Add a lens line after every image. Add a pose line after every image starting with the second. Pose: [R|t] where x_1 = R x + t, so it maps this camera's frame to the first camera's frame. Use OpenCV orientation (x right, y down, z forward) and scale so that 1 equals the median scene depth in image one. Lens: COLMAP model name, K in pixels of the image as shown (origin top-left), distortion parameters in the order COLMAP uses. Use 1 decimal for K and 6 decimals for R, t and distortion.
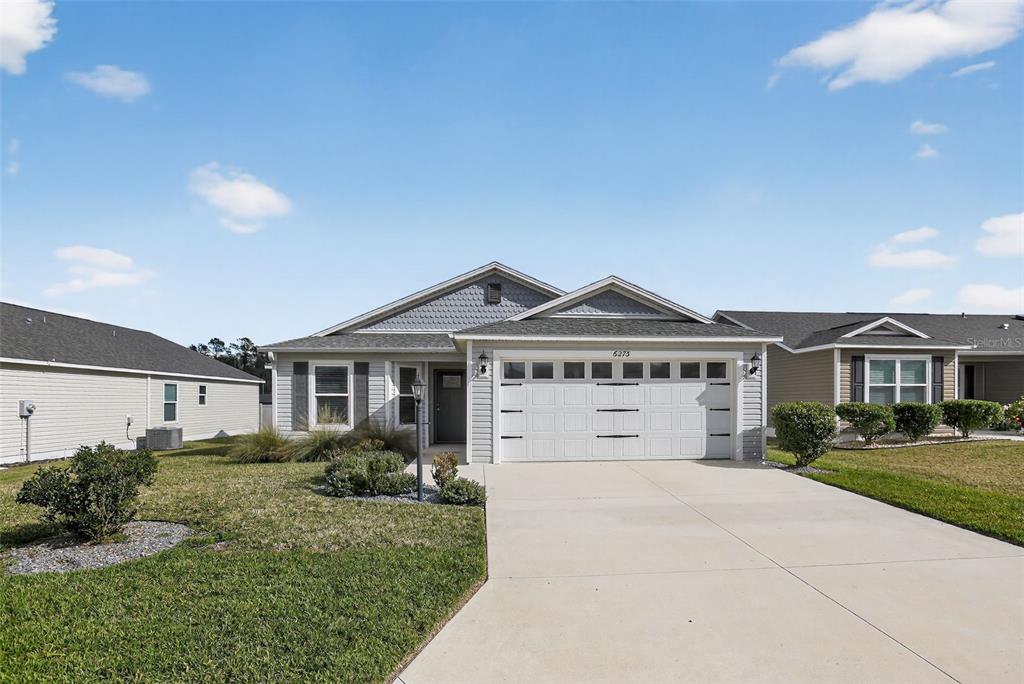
lens RADIAL K [[482.9, 0, 506.1], [0, 482.9, 394.2], [0, 0, 1]] dist [-0.029421, 0.002838]
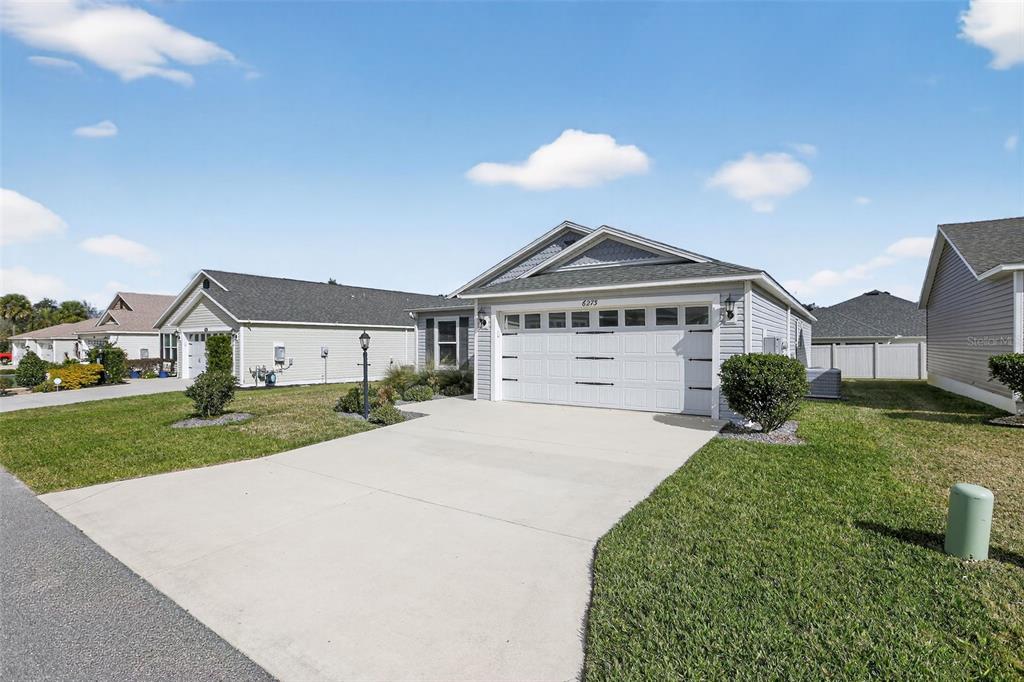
lens RADIAL K [[482.9, 0, 519.2], [0, 482.9, 338.0], [0, 0, 1]] dist [-0.029421, 0.002838]
pose [[0.792995, -0.006508, -0.609194, 0.680630], [0.002856, 0.999972, -0.006965, -0.002637], [0.609222, 0.003784, 0.792991, 0.086633]]
